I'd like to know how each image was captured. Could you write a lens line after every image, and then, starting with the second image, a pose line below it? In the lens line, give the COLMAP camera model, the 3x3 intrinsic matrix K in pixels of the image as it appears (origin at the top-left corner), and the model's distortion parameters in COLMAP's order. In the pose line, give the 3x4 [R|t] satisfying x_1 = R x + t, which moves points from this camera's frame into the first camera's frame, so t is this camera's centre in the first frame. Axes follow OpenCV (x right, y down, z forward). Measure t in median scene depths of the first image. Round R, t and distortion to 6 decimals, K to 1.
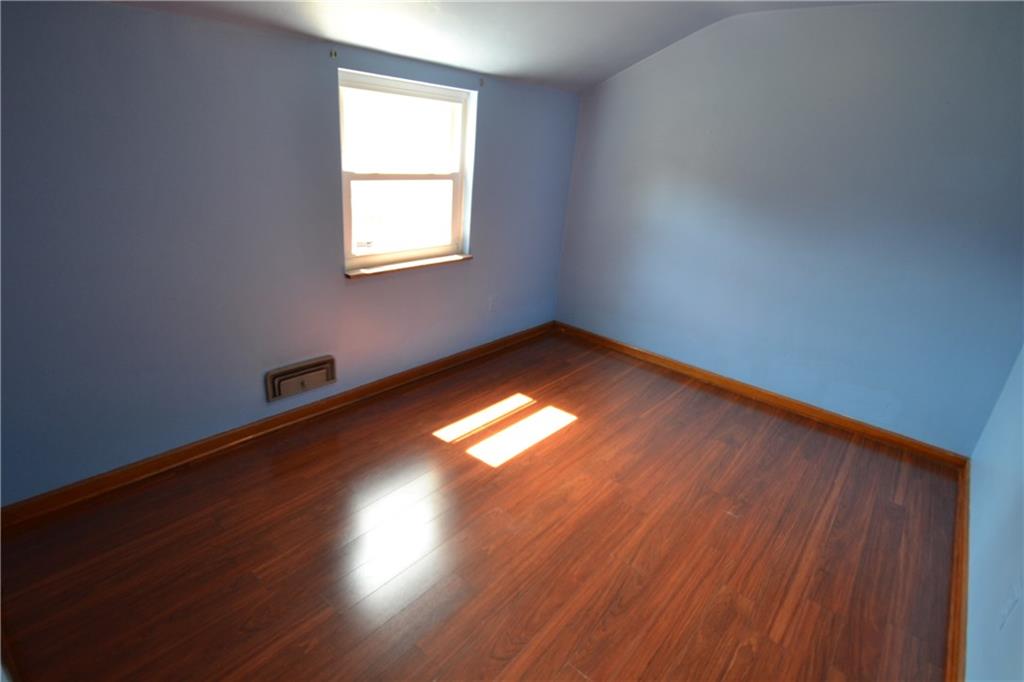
lens RADIAL K [[493.9, 0, 512.1], [0, 493.9, 329.4], [0, 0, 1]] dist [-0.003035, -0.001211]
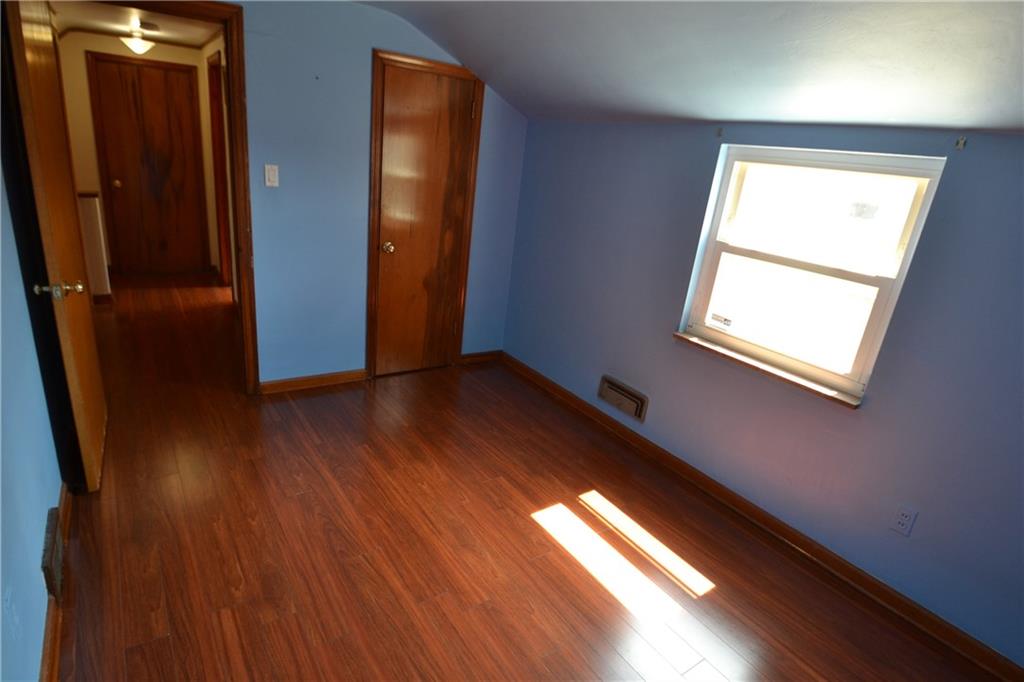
lens RADIAL K [[540.1, 0, 512.0], [0, 540.1, 341.0], [0, 0, 1]] dist [-0.001152, 0.001405]
pose [[-0.215705, 0.226931, -0.949723, 1.054534], [-0.464034, 0.831952, 0.304184, -0.362592], [0.859153, 0.506318, -0.074153, 1.028026]]
